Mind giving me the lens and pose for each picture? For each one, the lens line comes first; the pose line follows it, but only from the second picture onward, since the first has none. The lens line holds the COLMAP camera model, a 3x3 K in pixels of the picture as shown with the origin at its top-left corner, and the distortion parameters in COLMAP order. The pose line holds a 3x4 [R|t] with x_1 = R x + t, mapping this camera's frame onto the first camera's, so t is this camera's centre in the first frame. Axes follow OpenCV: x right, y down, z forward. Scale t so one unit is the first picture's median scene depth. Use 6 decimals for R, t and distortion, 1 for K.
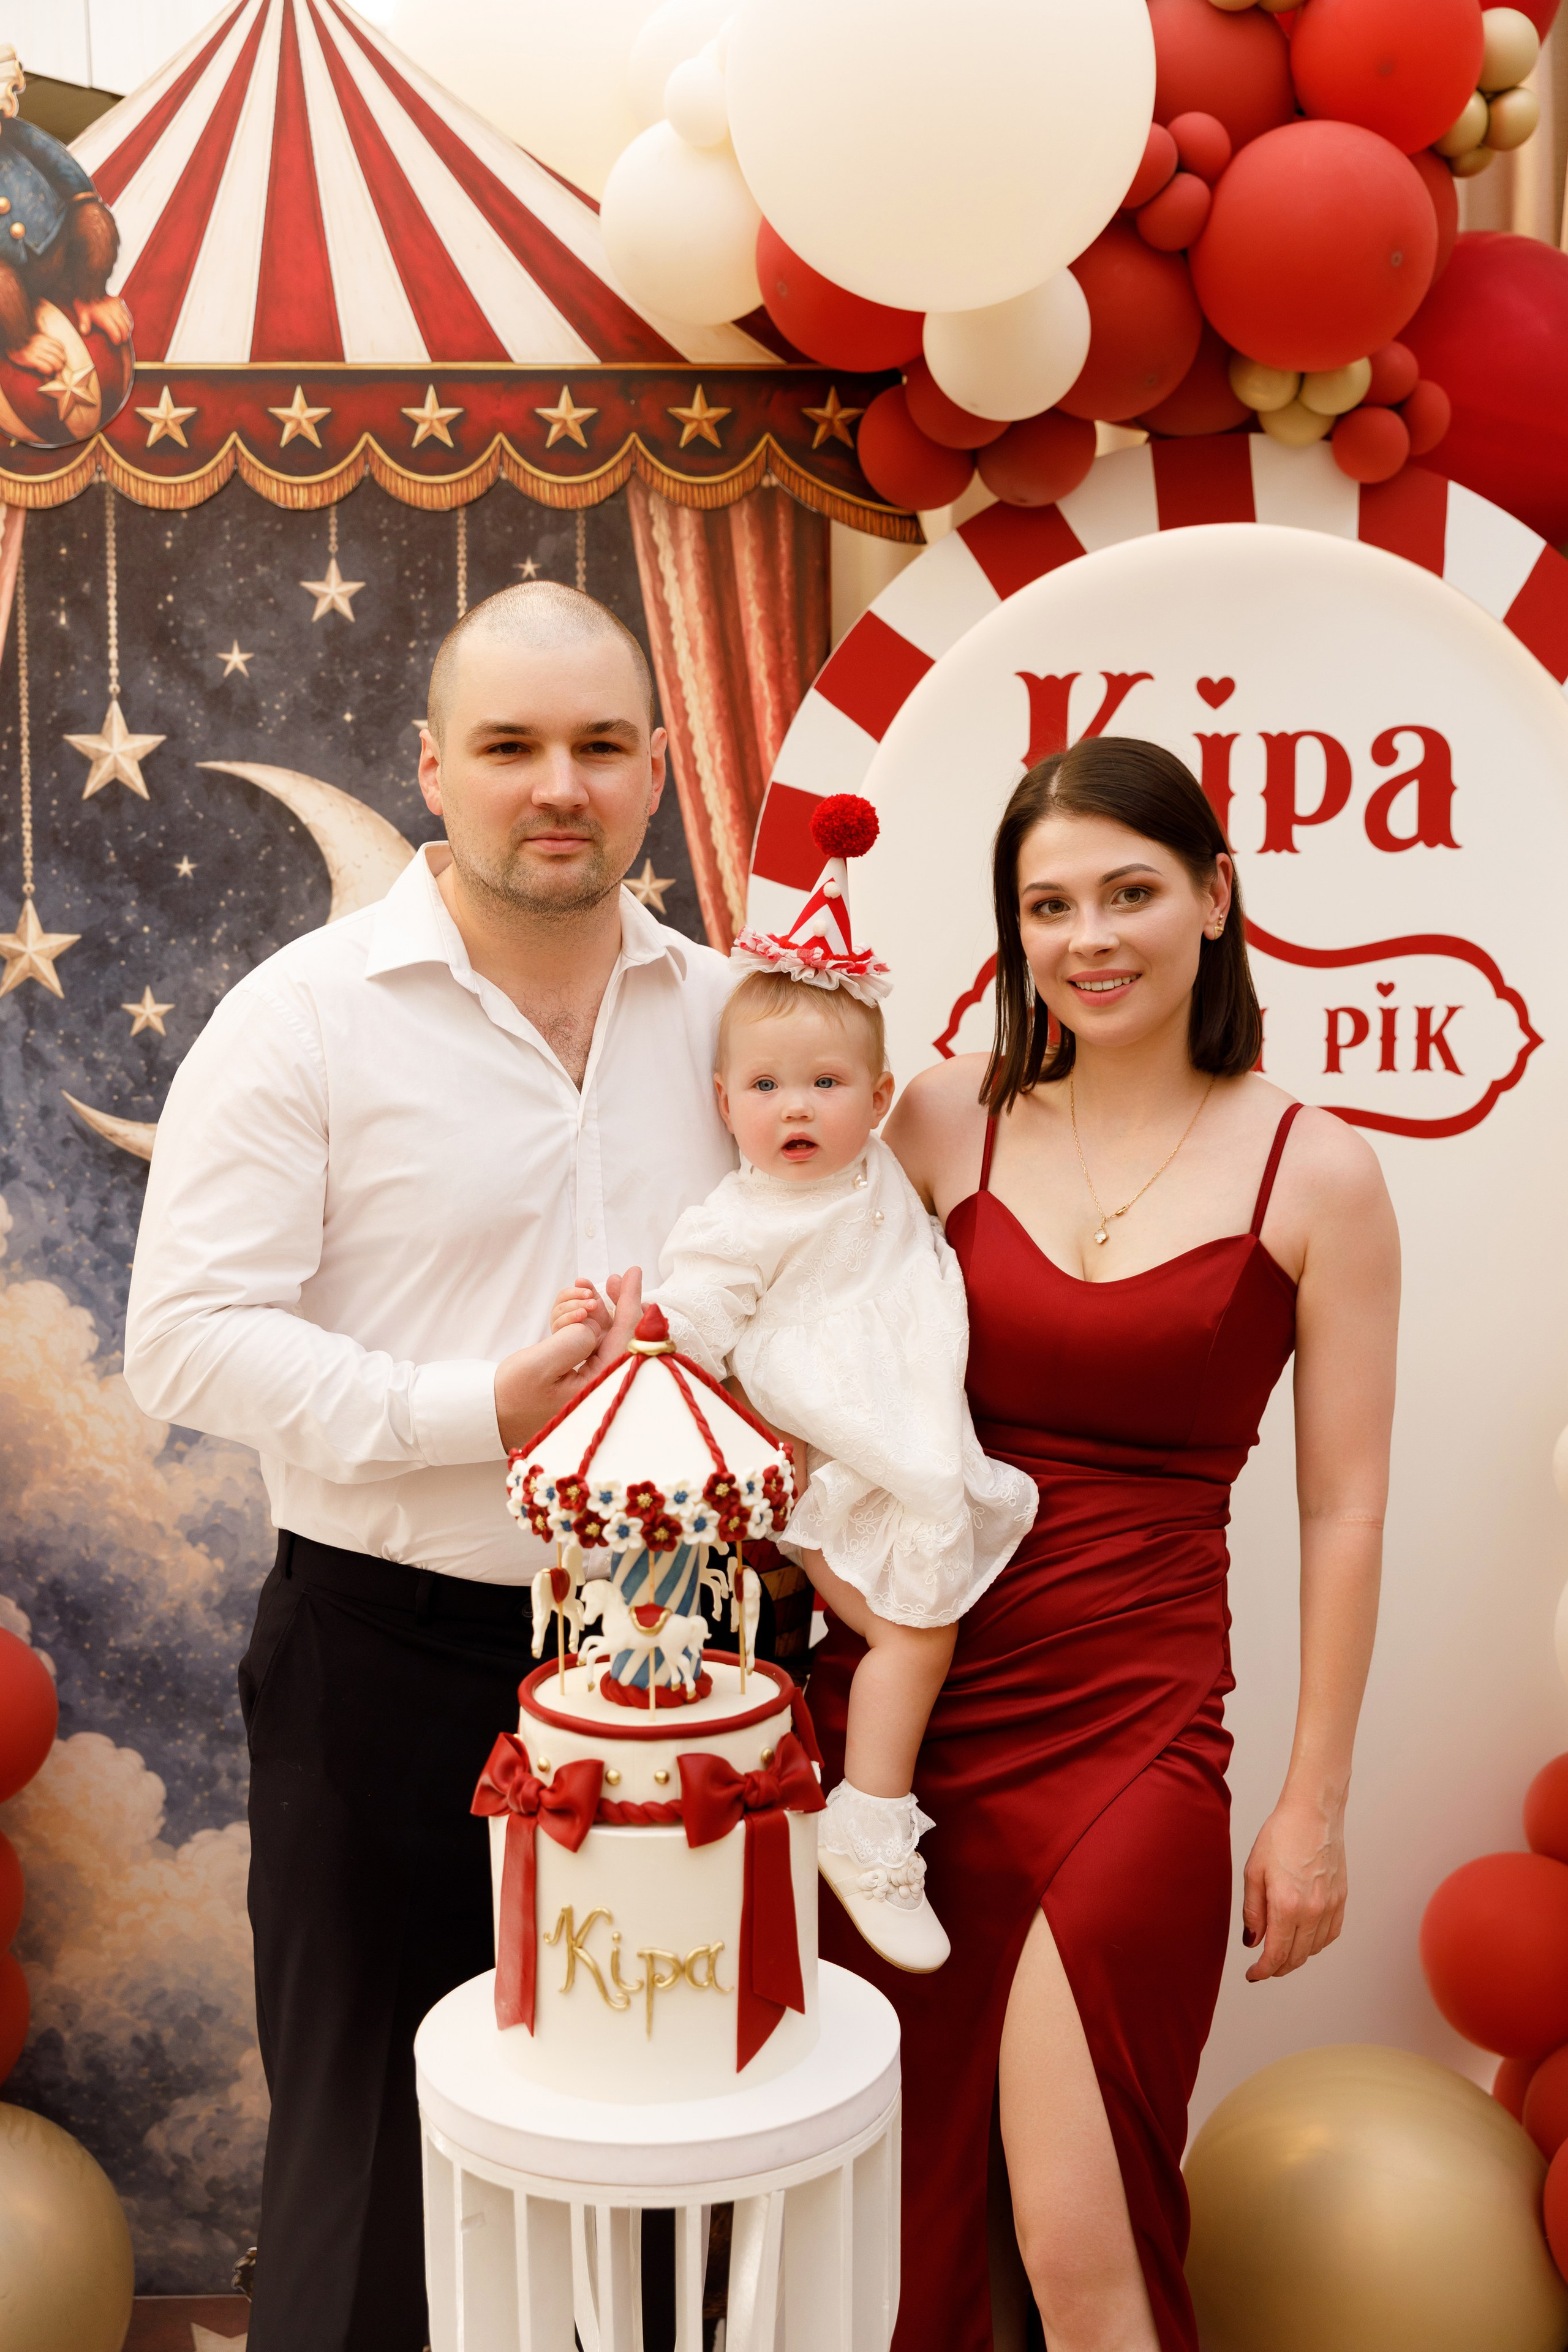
lens RADIAL K [[2634.1, 0, 771.1], [0, 2634.1, 1186.3], [0, 0, 1]] dist [0.000476, 0.000000]
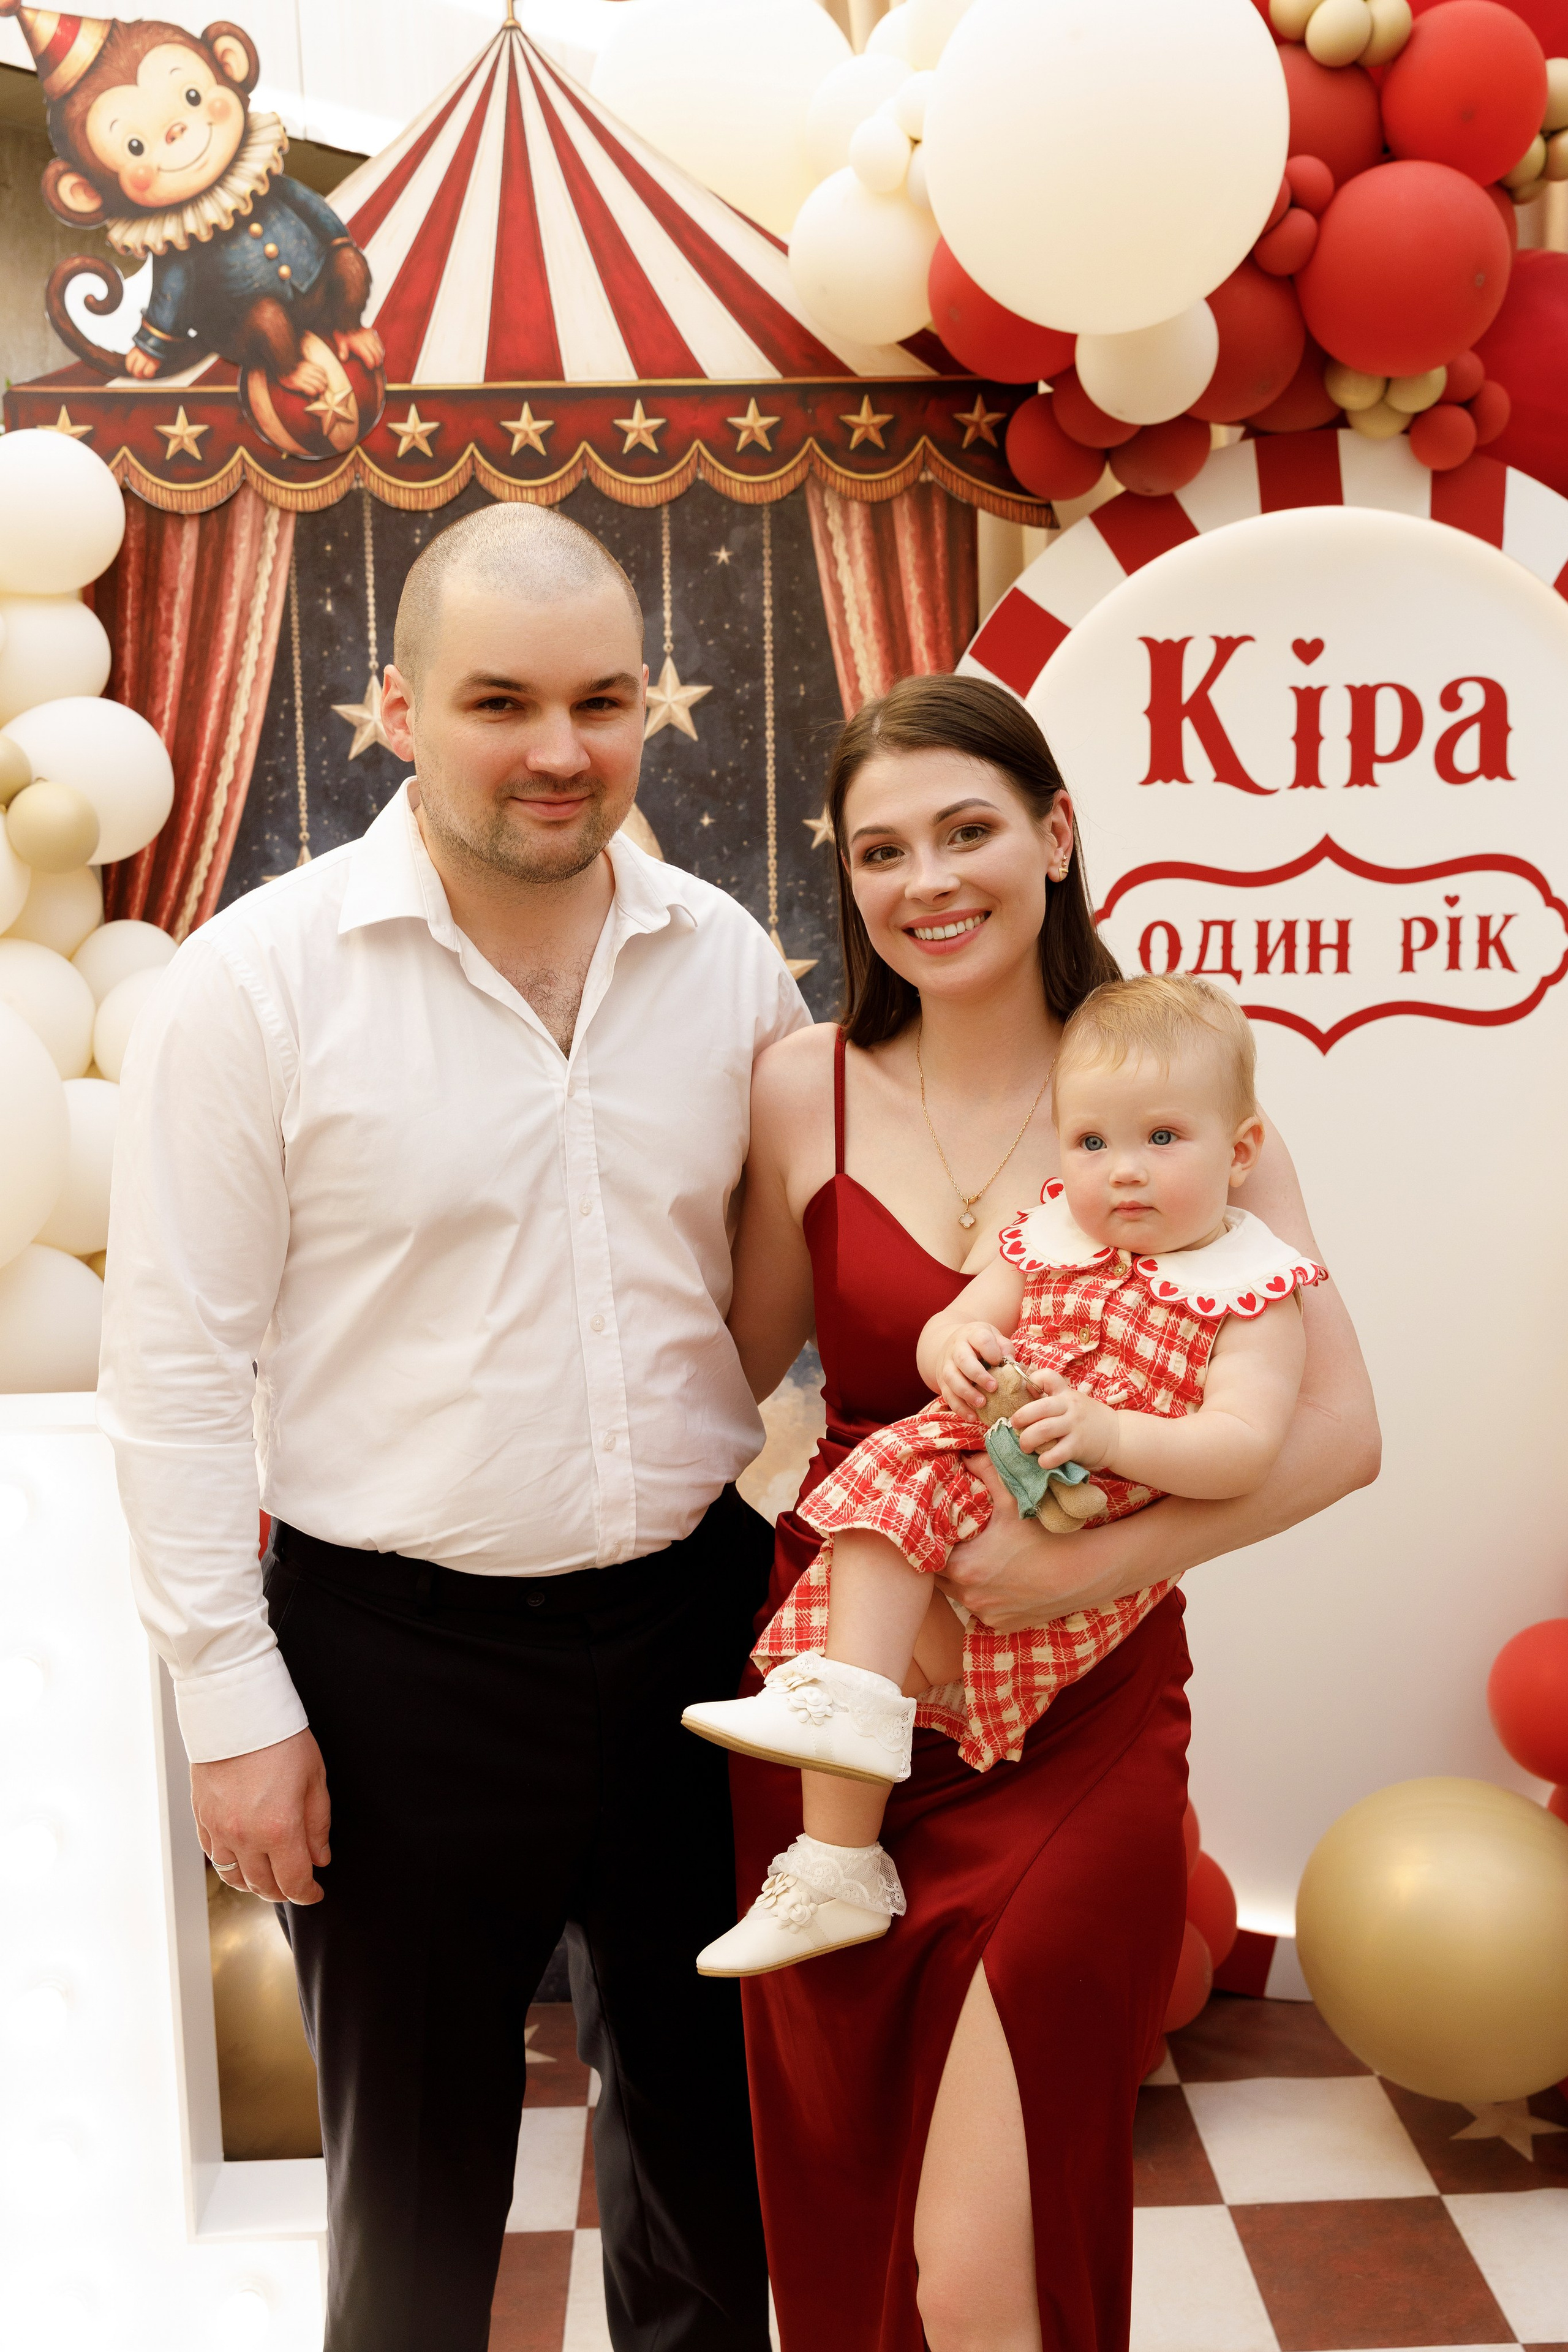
lens RADIAL K [[2365.8, 0, 767.1], [0, 2365.8, 1192.2], [0, 0, 1]] dist [0.010345, 0.000000]
pose [[0.999817, -0.018944, 0.002789, -0.081164], [0.018805, 0.998870, 0.043645, 0.003982], [-0.003613, -0.043585, 0.999043, -0.071144]]
